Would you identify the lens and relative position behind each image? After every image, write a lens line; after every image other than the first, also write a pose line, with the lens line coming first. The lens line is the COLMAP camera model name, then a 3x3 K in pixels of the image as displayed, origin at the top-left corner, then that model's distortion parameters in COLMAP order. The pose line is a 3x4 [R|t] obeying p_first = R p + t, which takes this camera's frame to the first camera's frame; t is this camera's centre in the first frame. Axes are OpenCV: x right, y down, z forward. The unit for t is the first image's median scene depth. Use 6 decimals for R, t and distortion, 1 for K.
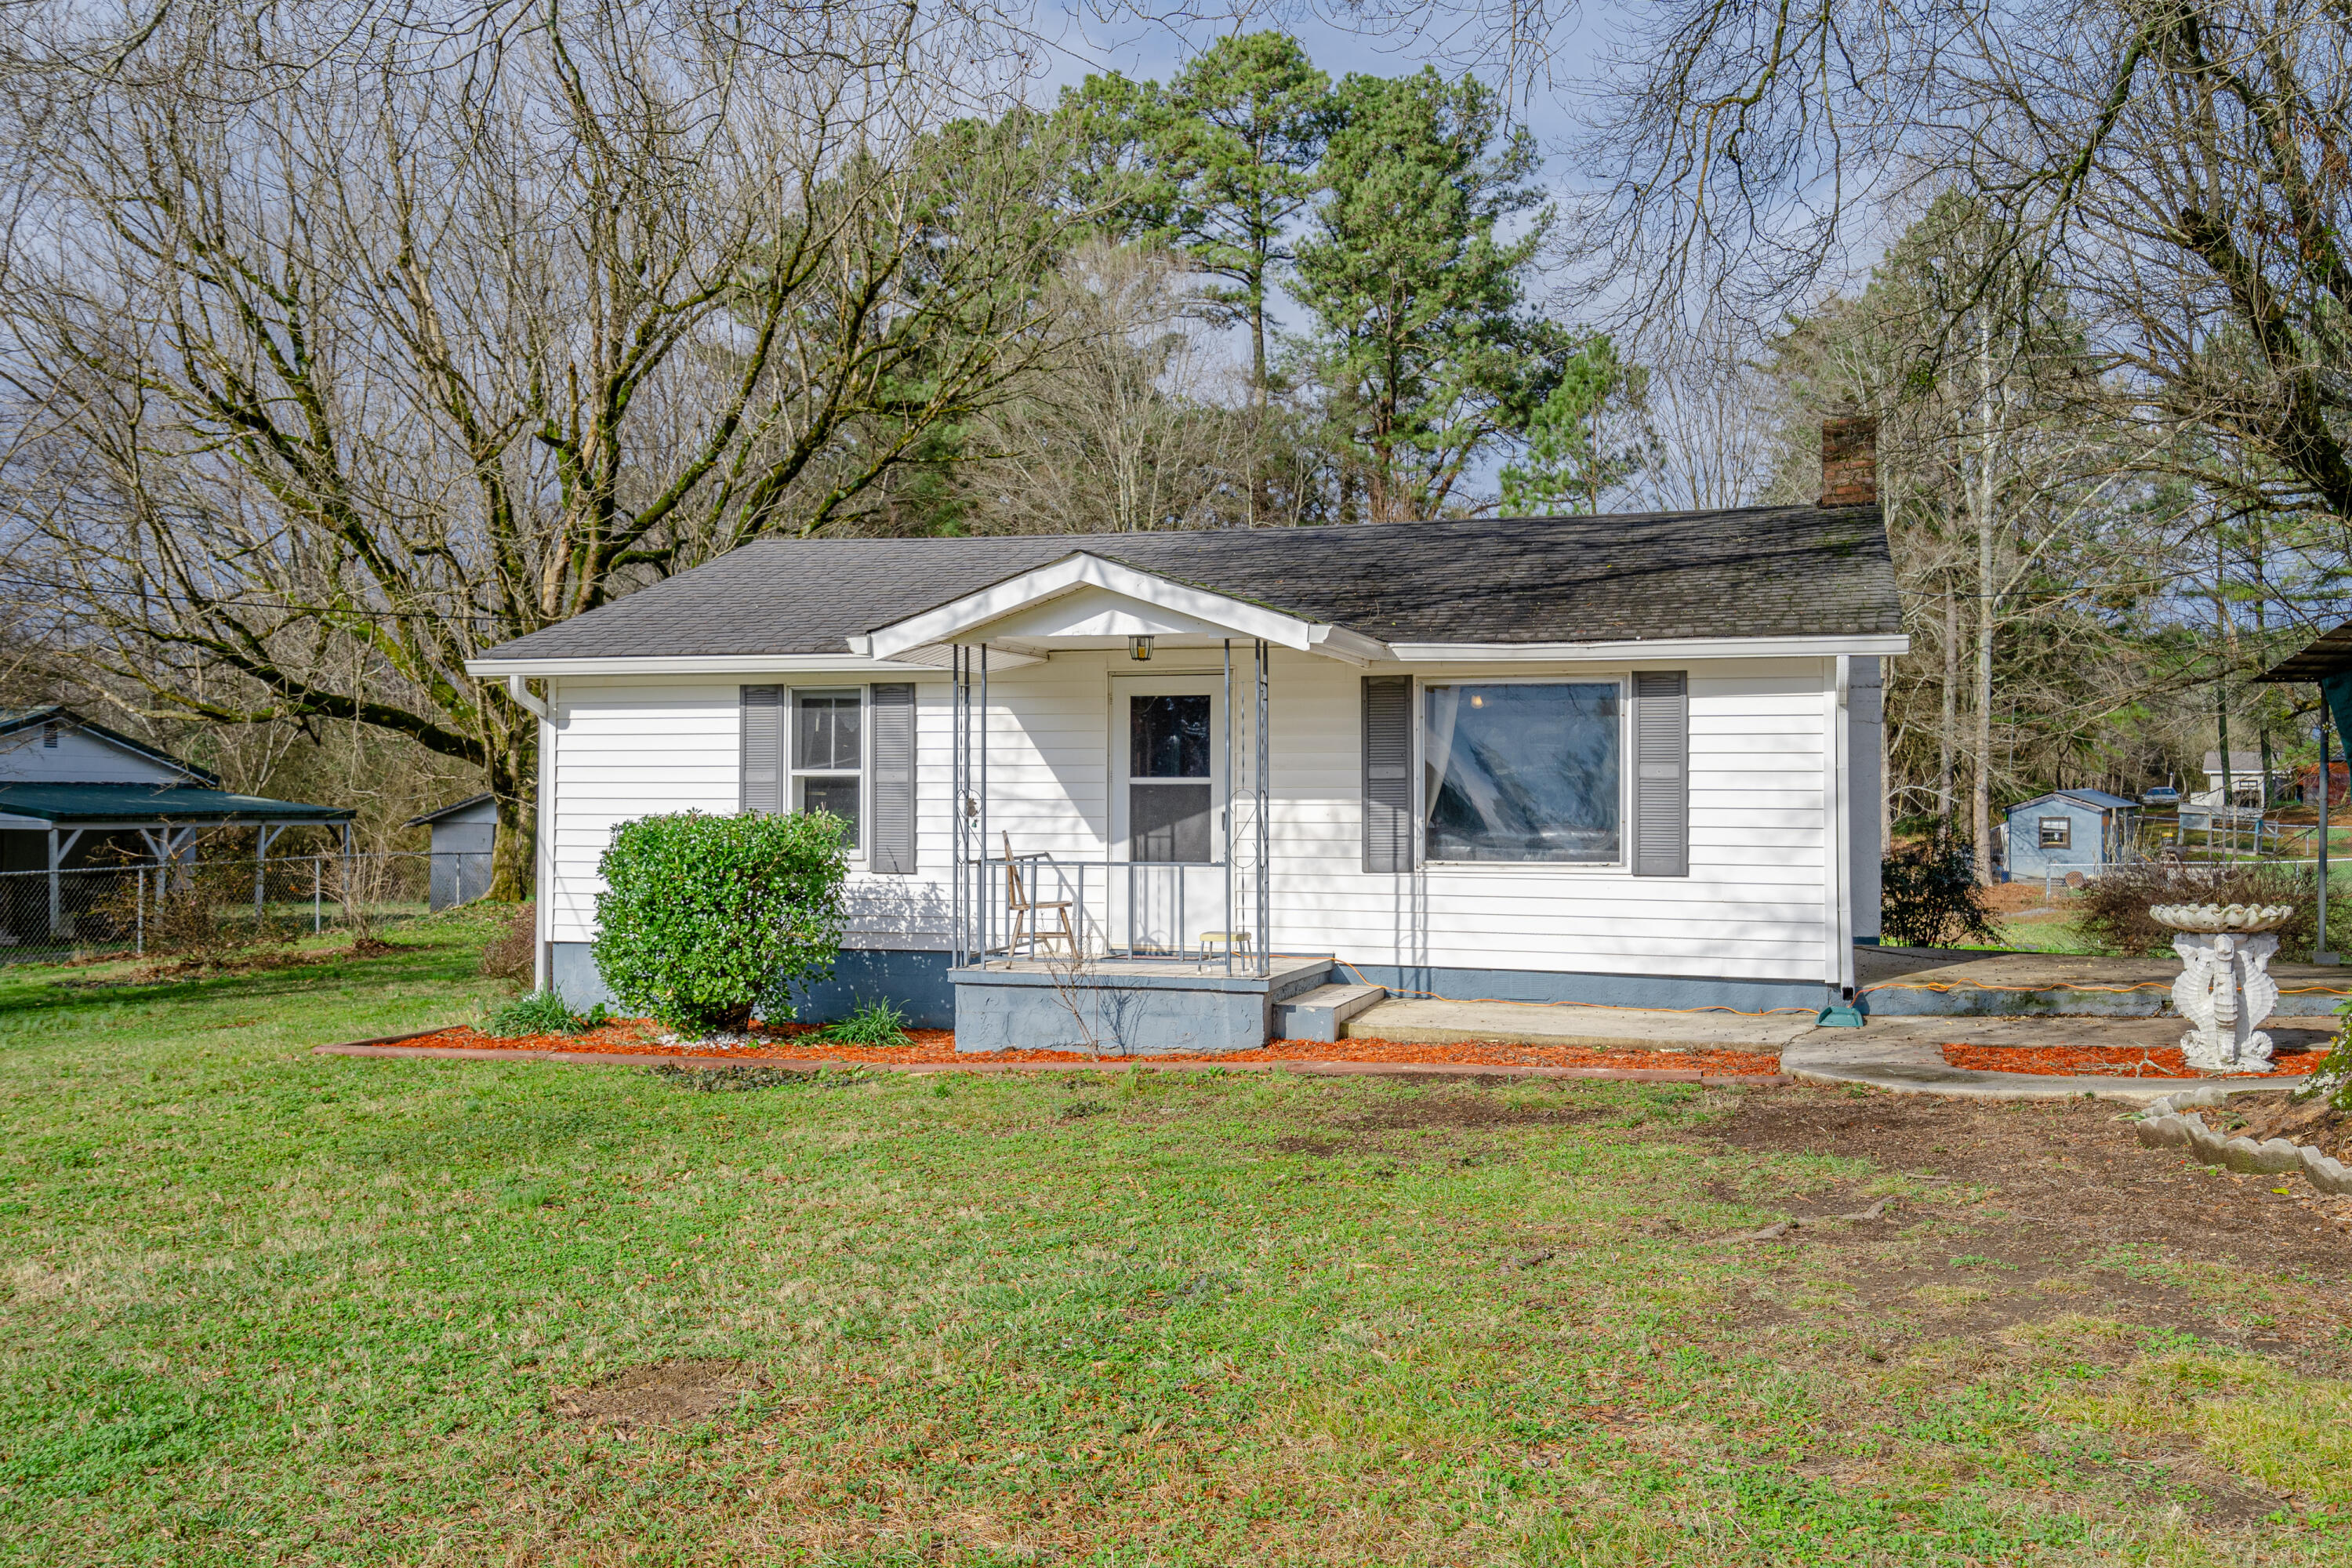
lens RADIAL K [[2155.1, 0, 1163.9], [0, 2155.1, 789.3], [0, 0, 1]] dist [0.007580, 0.000000]
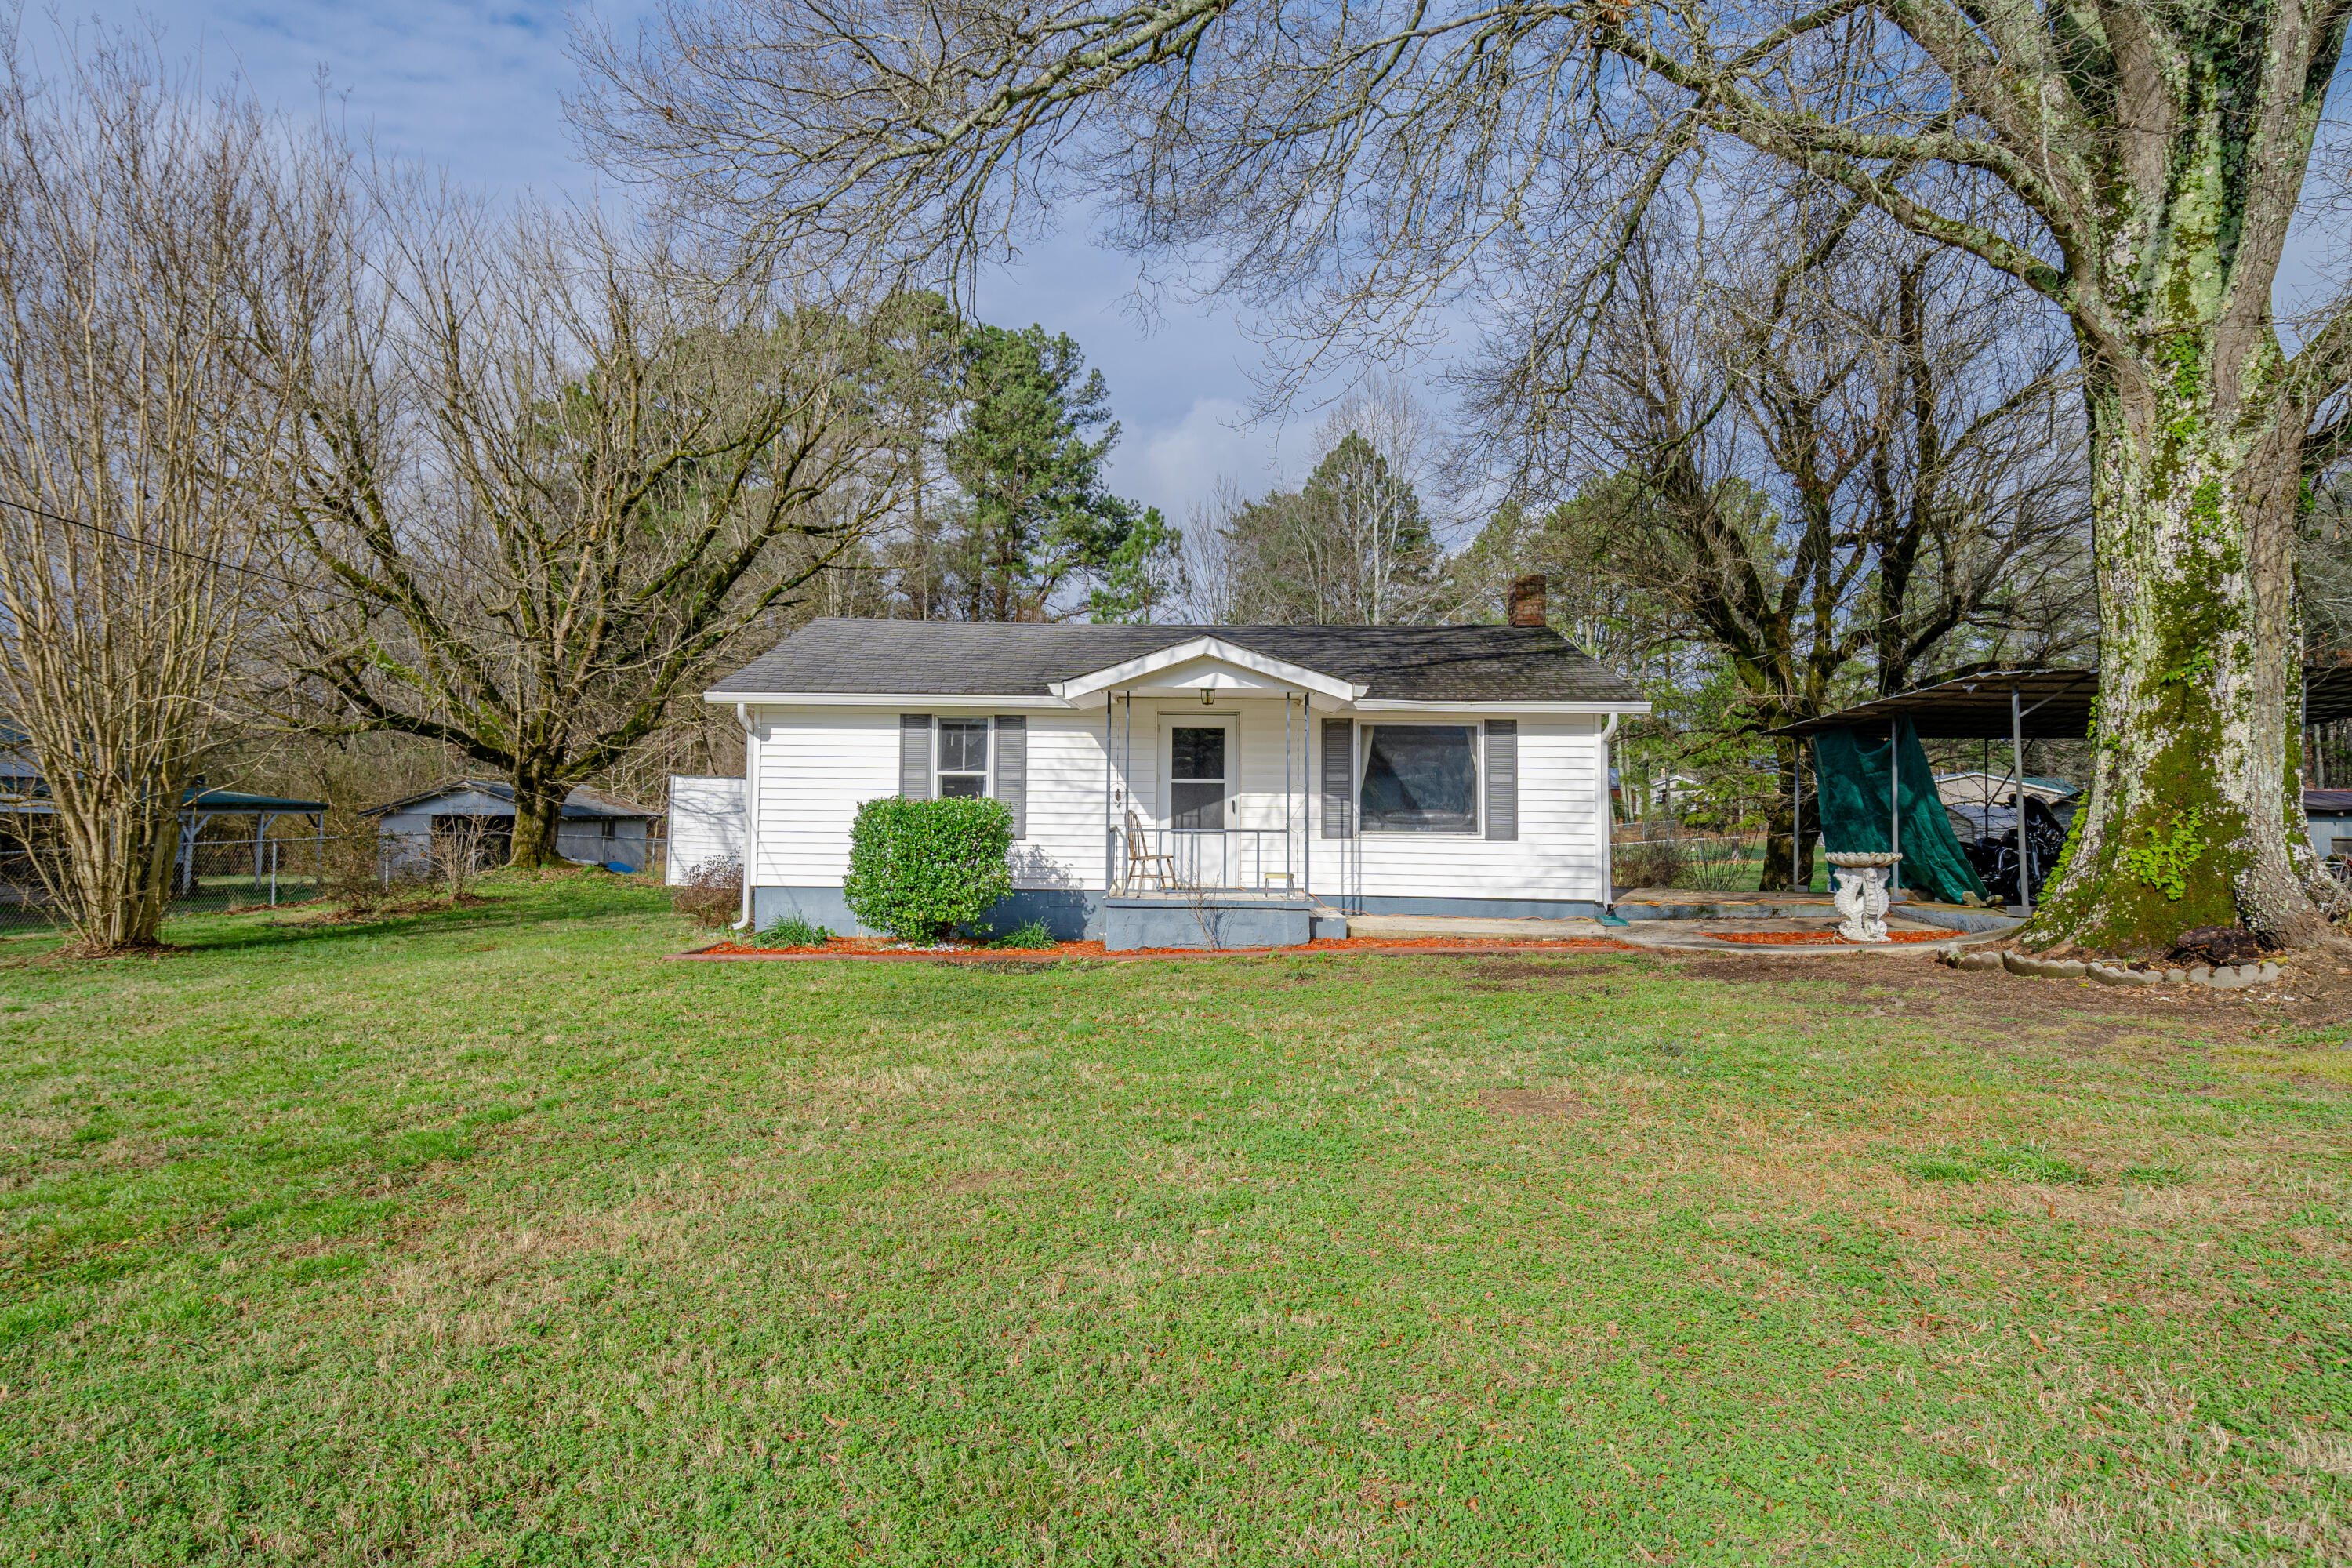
lens RADIAL K [[1446.2, 0, 1172.3], [0, 1446.2, 791.4], [0, 0, 1]] dist [0.010168, -0.001250]
pose [[0.961421, 0.012303, 0.274807, -0.292692], [-0.010015, 0.999903, -0.009730, 0.013682], [-0.274900, 0.006603, 0.961450, -0.021480]]
